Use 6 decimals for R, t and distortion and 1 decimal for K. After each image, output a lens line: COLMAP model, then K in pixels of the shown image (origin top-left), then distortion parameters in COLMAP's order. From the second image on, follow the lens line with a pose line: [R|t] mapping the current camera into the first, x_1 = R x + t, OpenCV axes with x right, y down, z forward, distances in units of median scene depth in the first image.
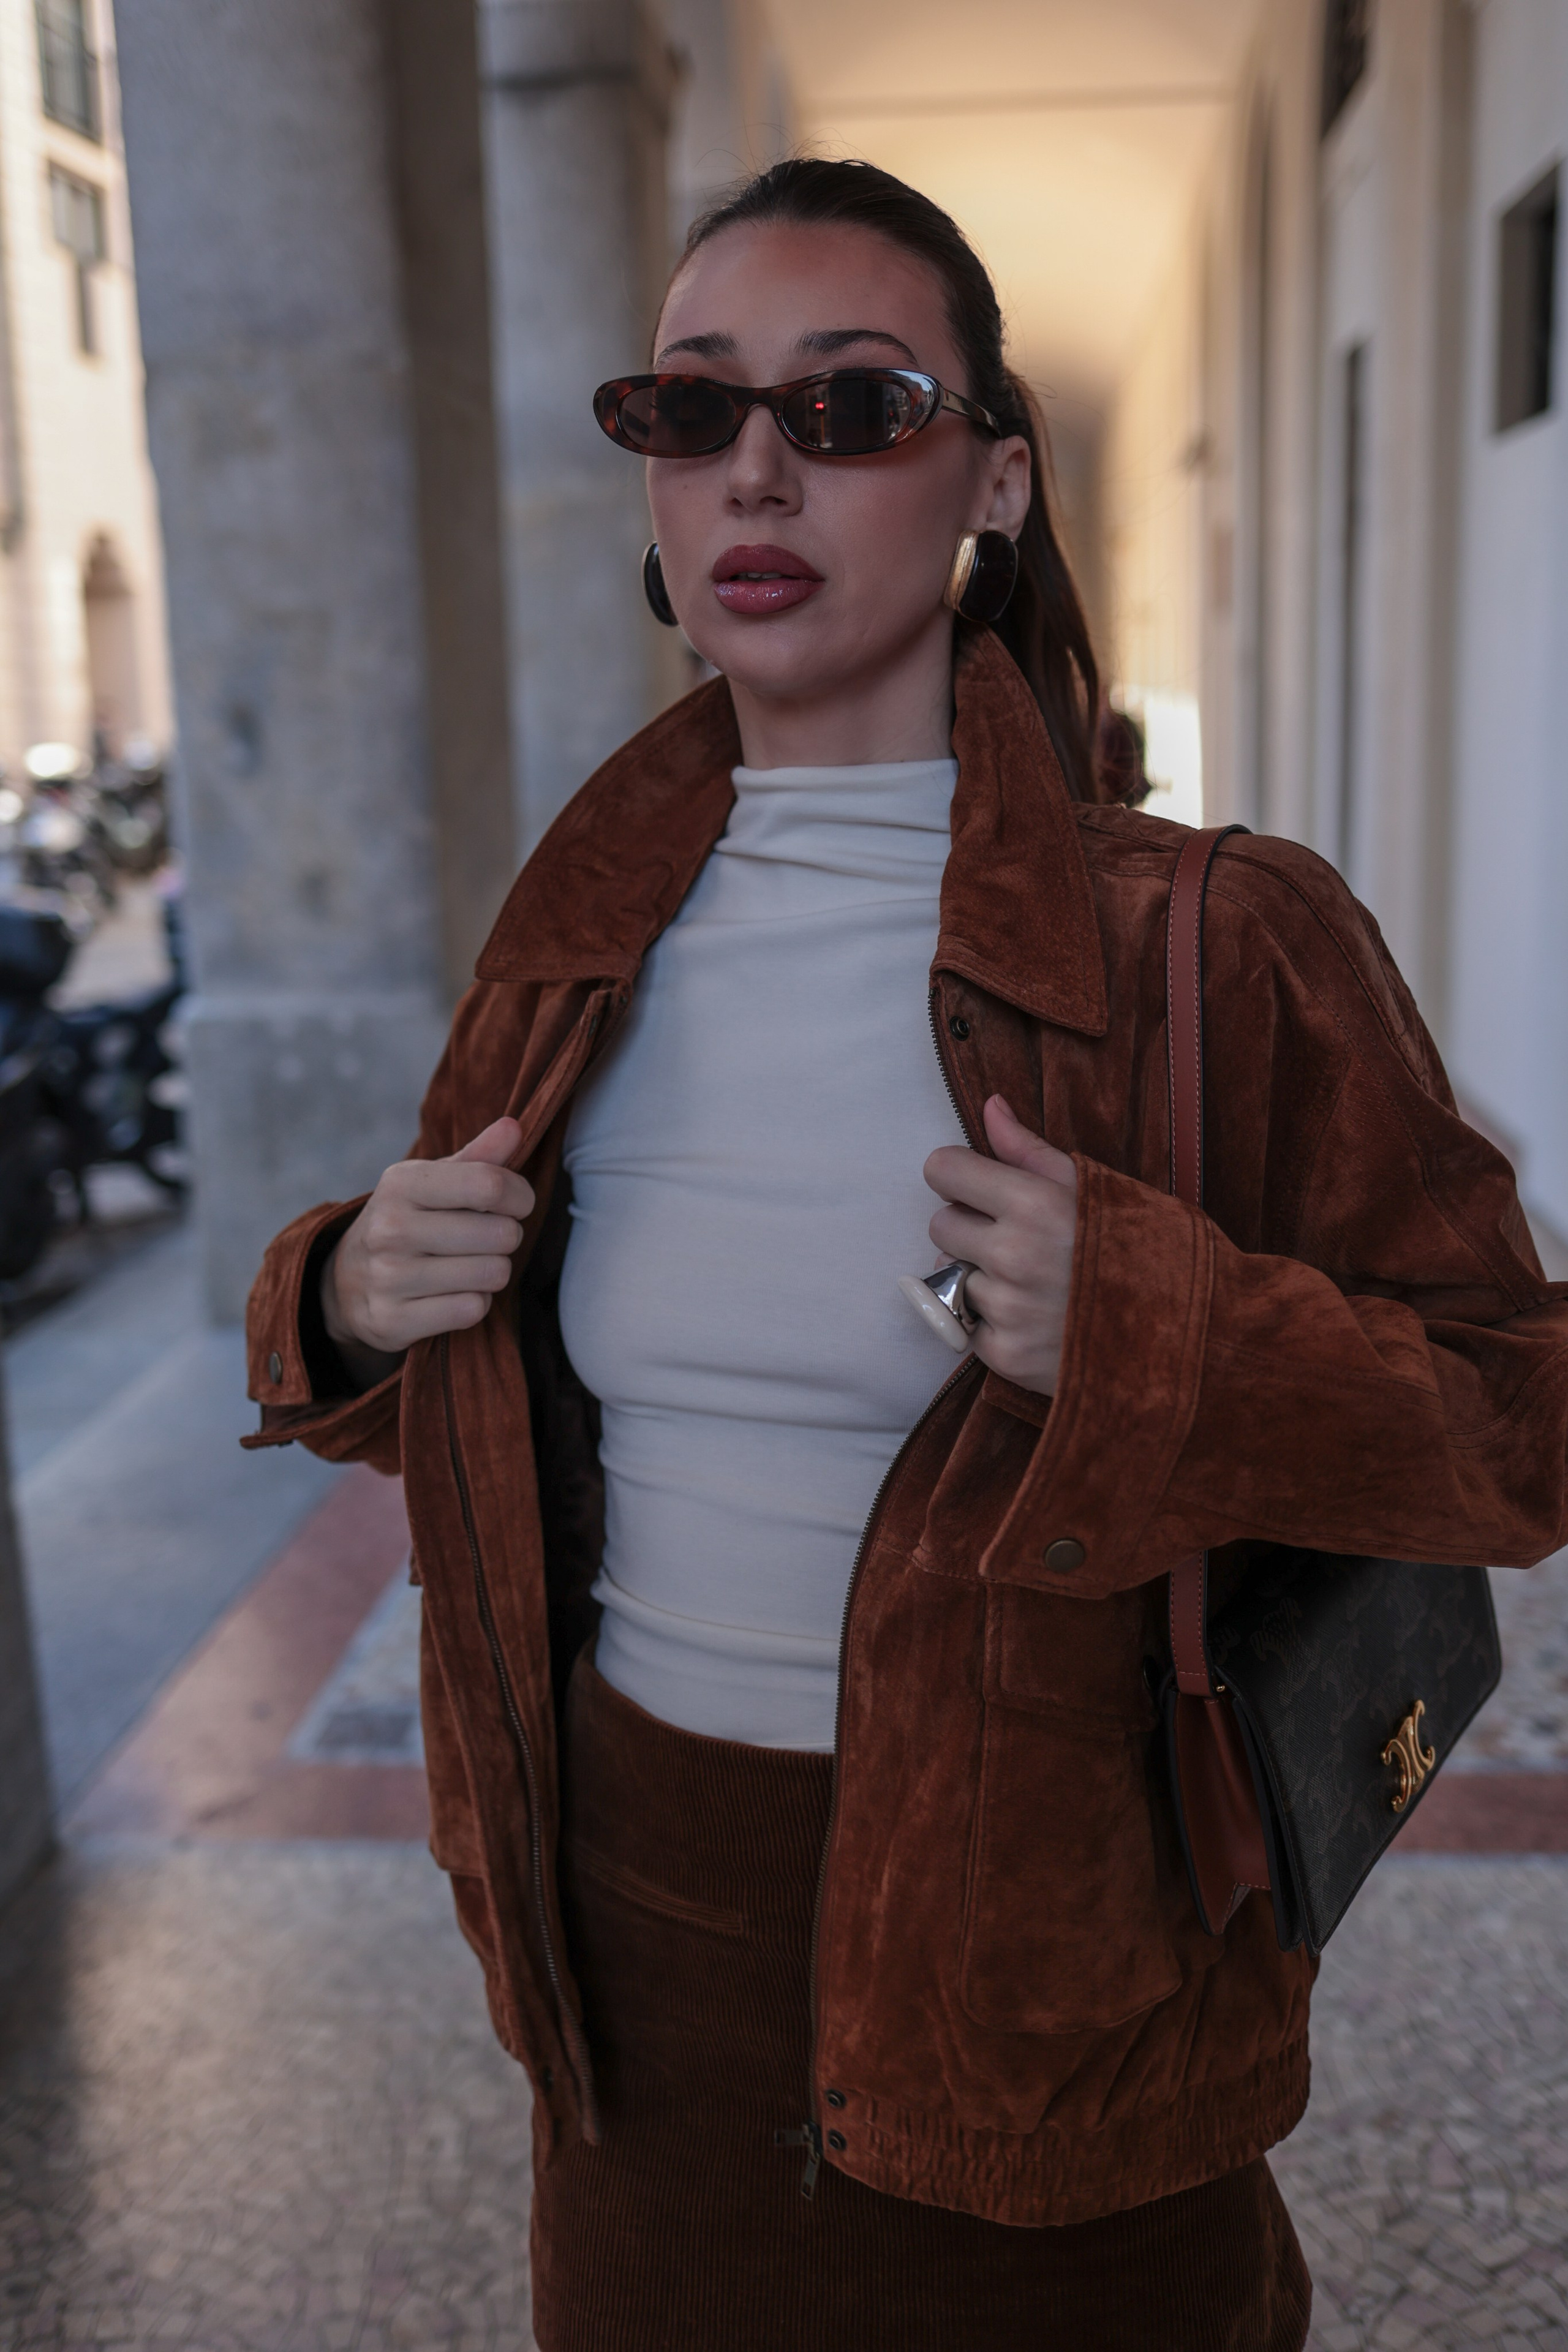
lens RADIAL K [[2295.9, 0, 785.4], [0, 2295.9, 1162.1], [0, 0, 1]] dist [-0.064012, 0.043690]
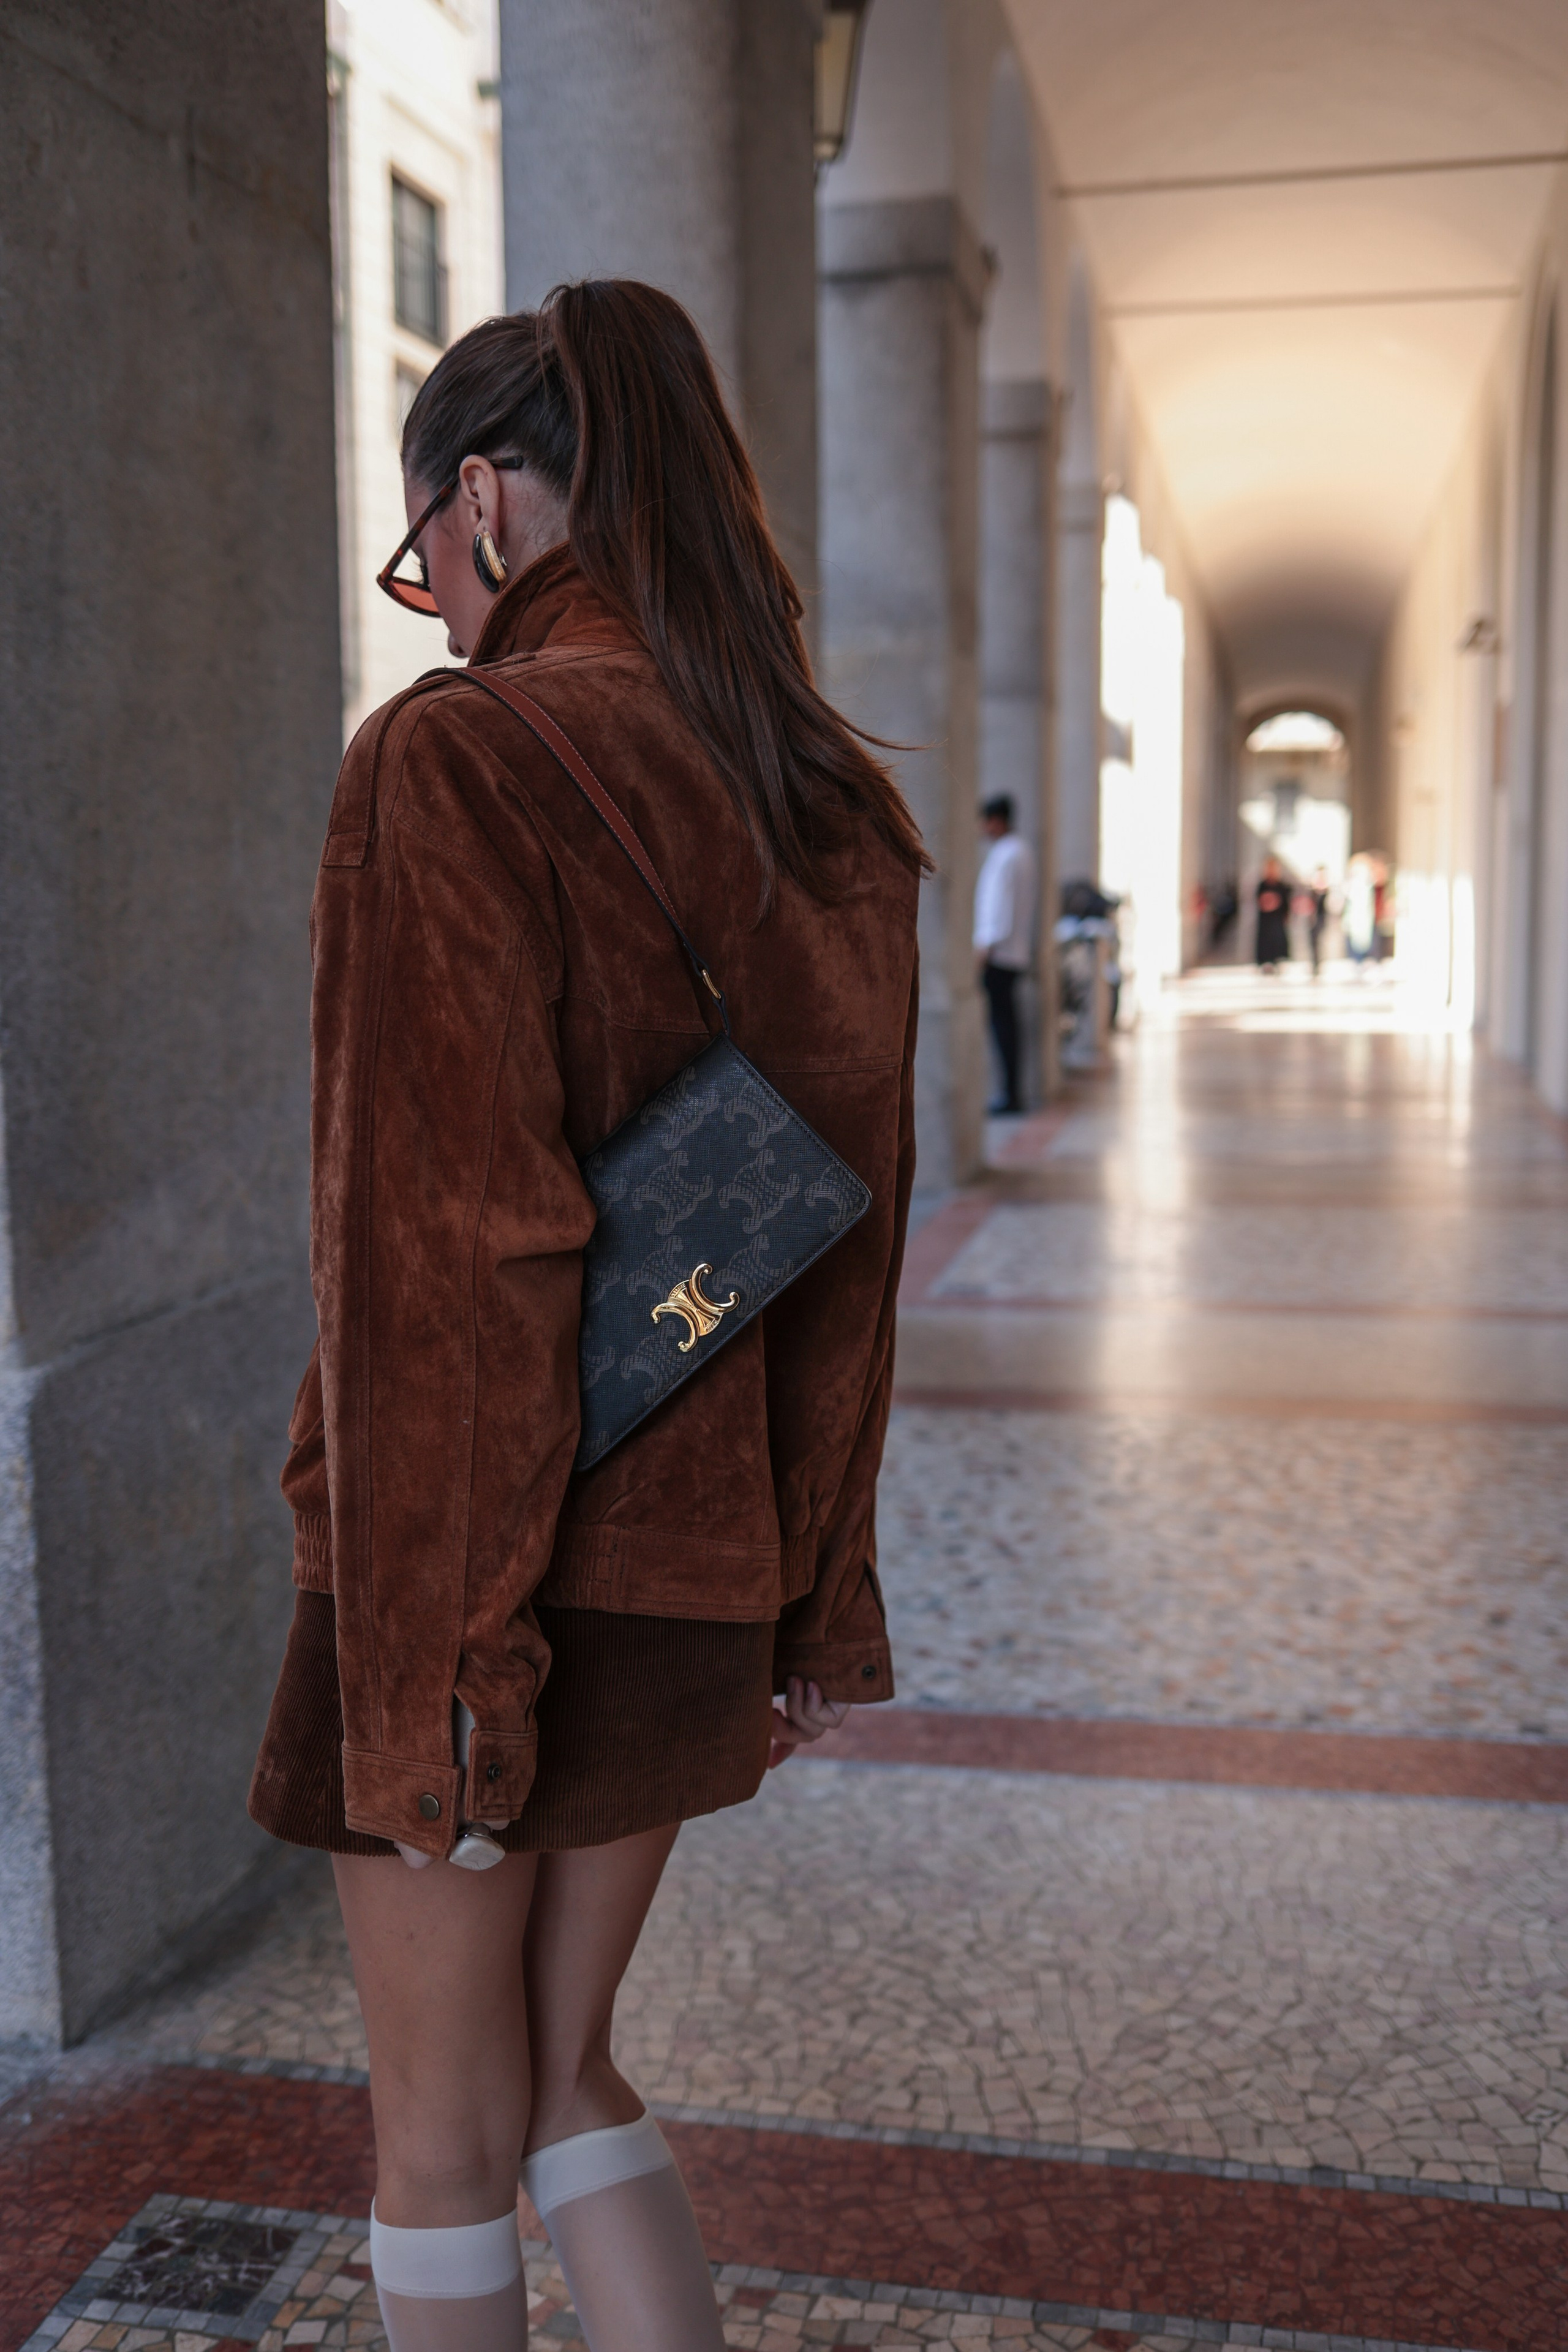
lens RADIAL K [[2280.8, 0, 778.8], [0, 2280.8, 1168.2], [0, 0, 1]] dist [-0.070594, 0.056885]
pose [[0.992035, 0.035997, -0.120706, -0.004271], [-0.044985, 0.996347, -0.072582, 0.112224], [0.117652, 0.077433, 0.990031, -0.170235]]
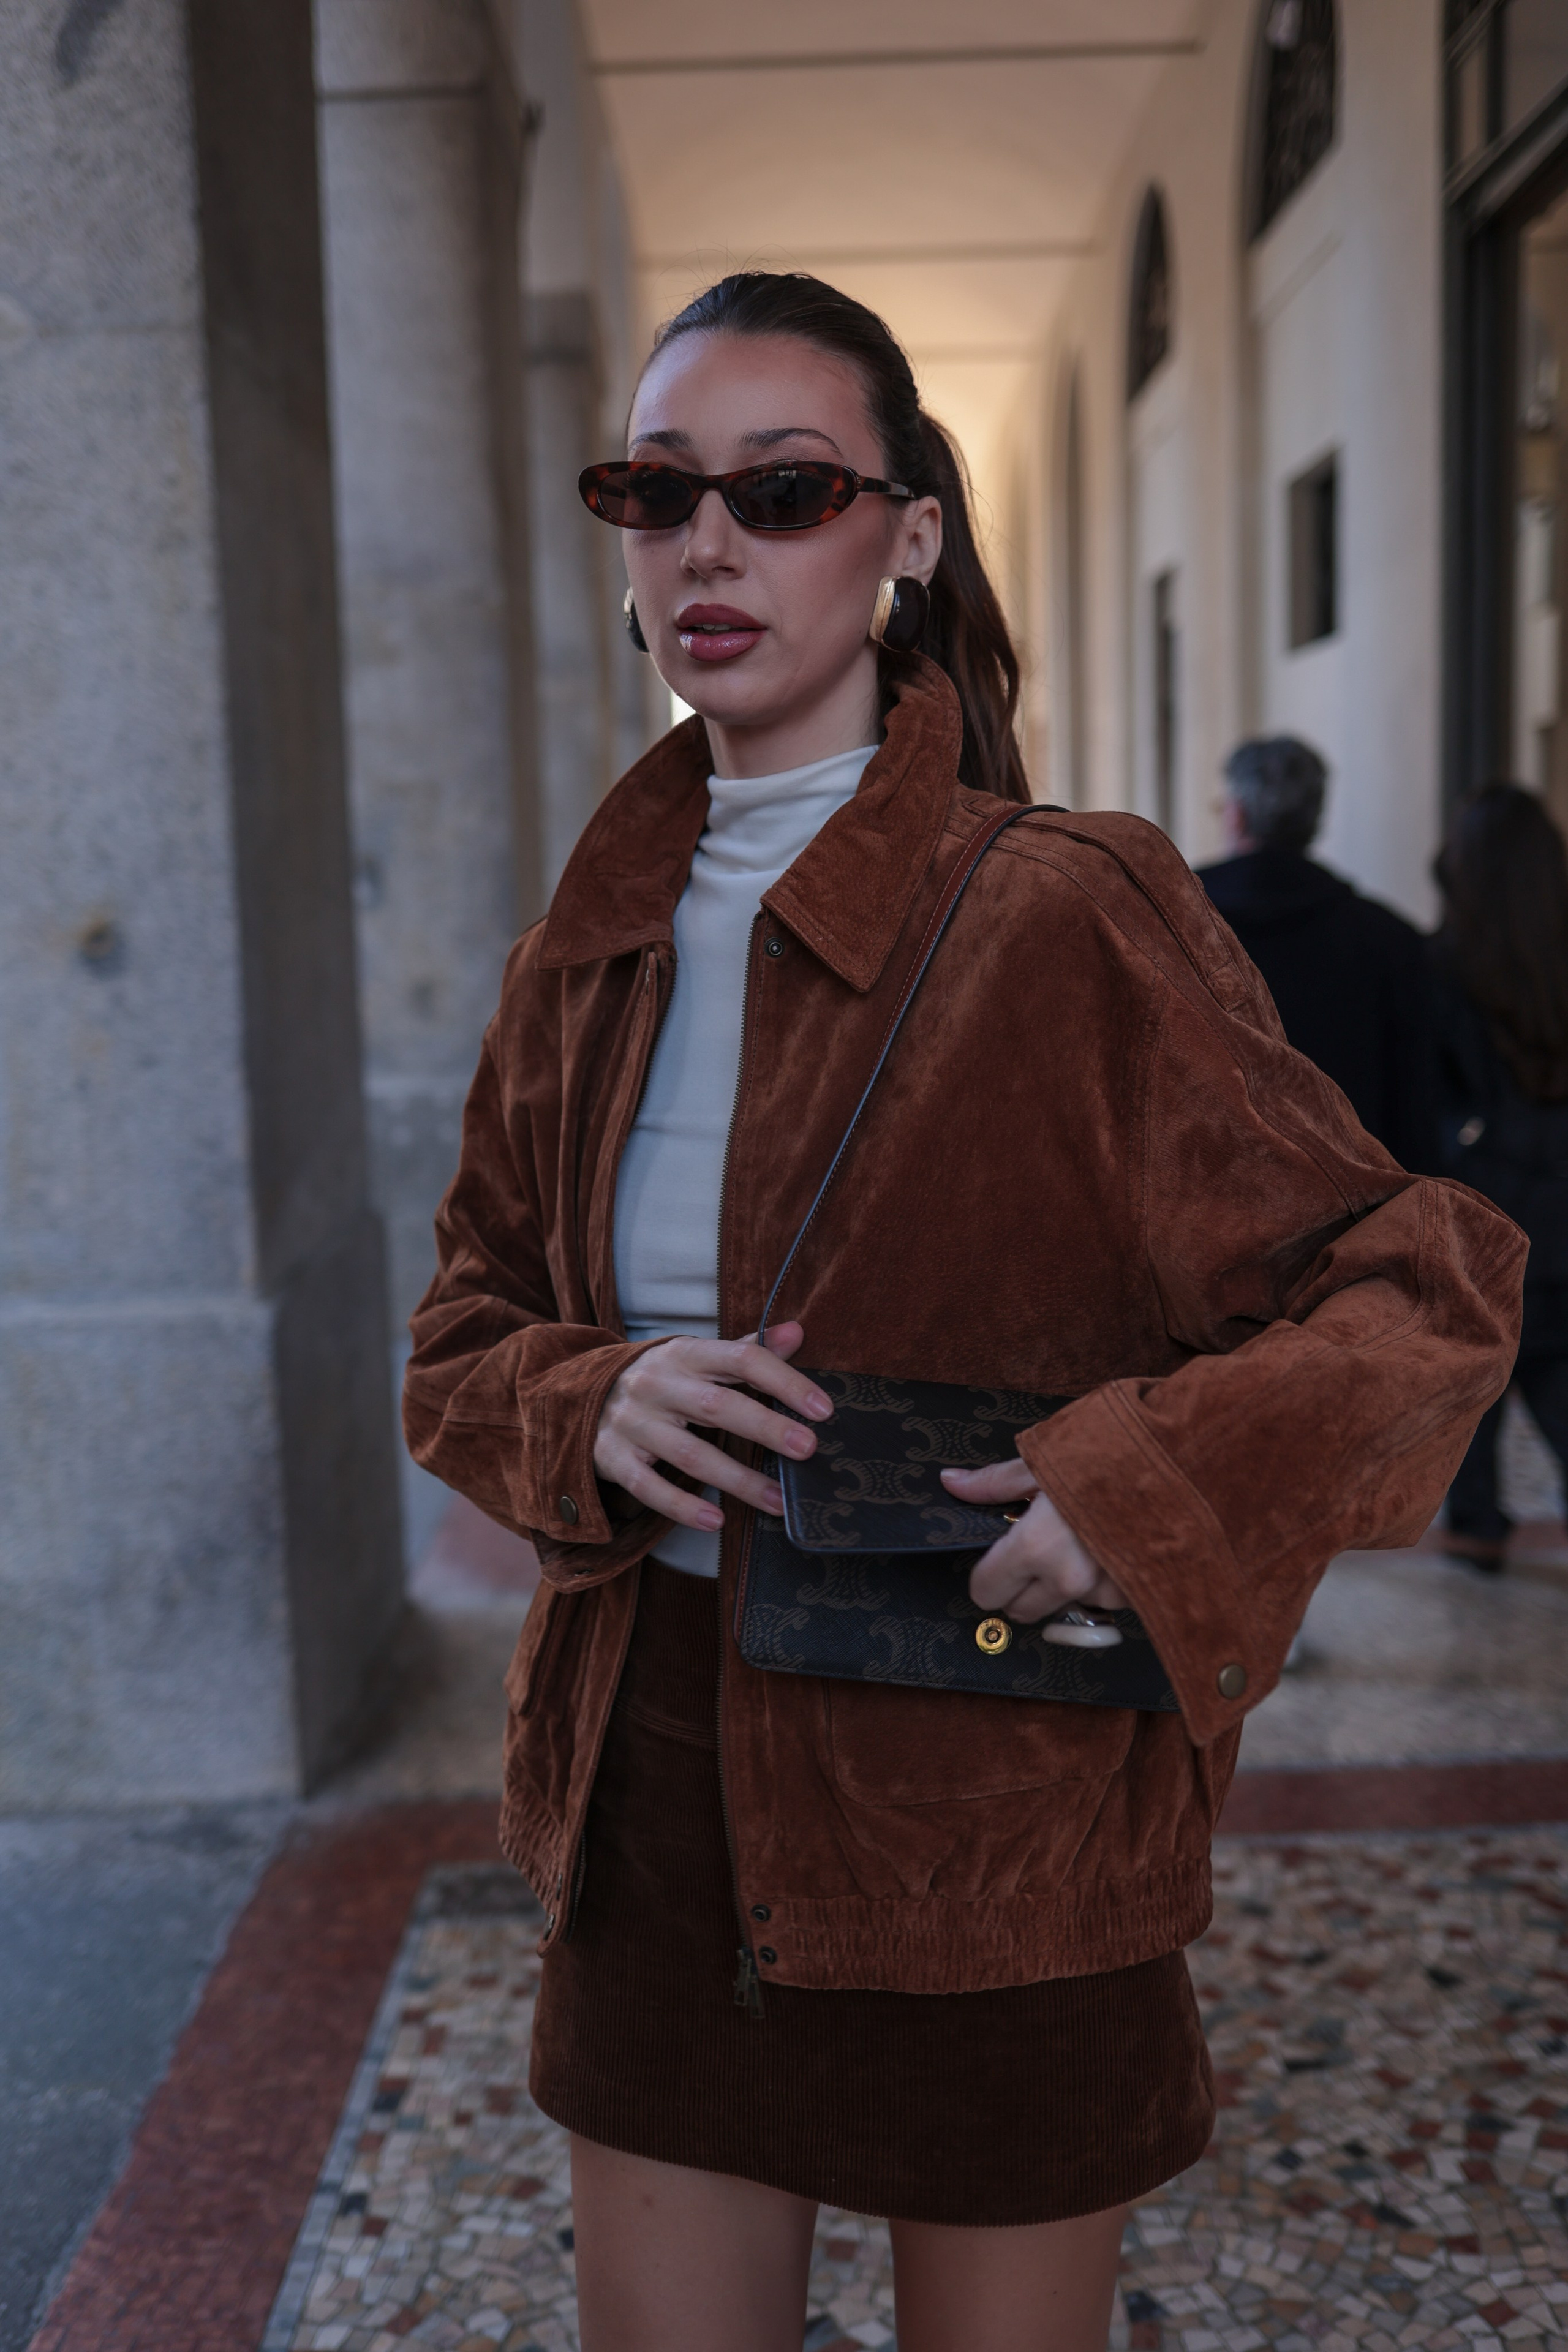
lens RADIAL K [[2280.8, 0, 778.8], [0, 2280.8, 1168.2], [0, 0, 1]] dist [-0.070594, 0.056885]
pose [[0.995887, -0.012016, 0.089798, -0.267418], [0.018856, 0.996951, -0.075721, 0.172261], [-0.088615, 0.077103, 0.993077, -0.628419]]
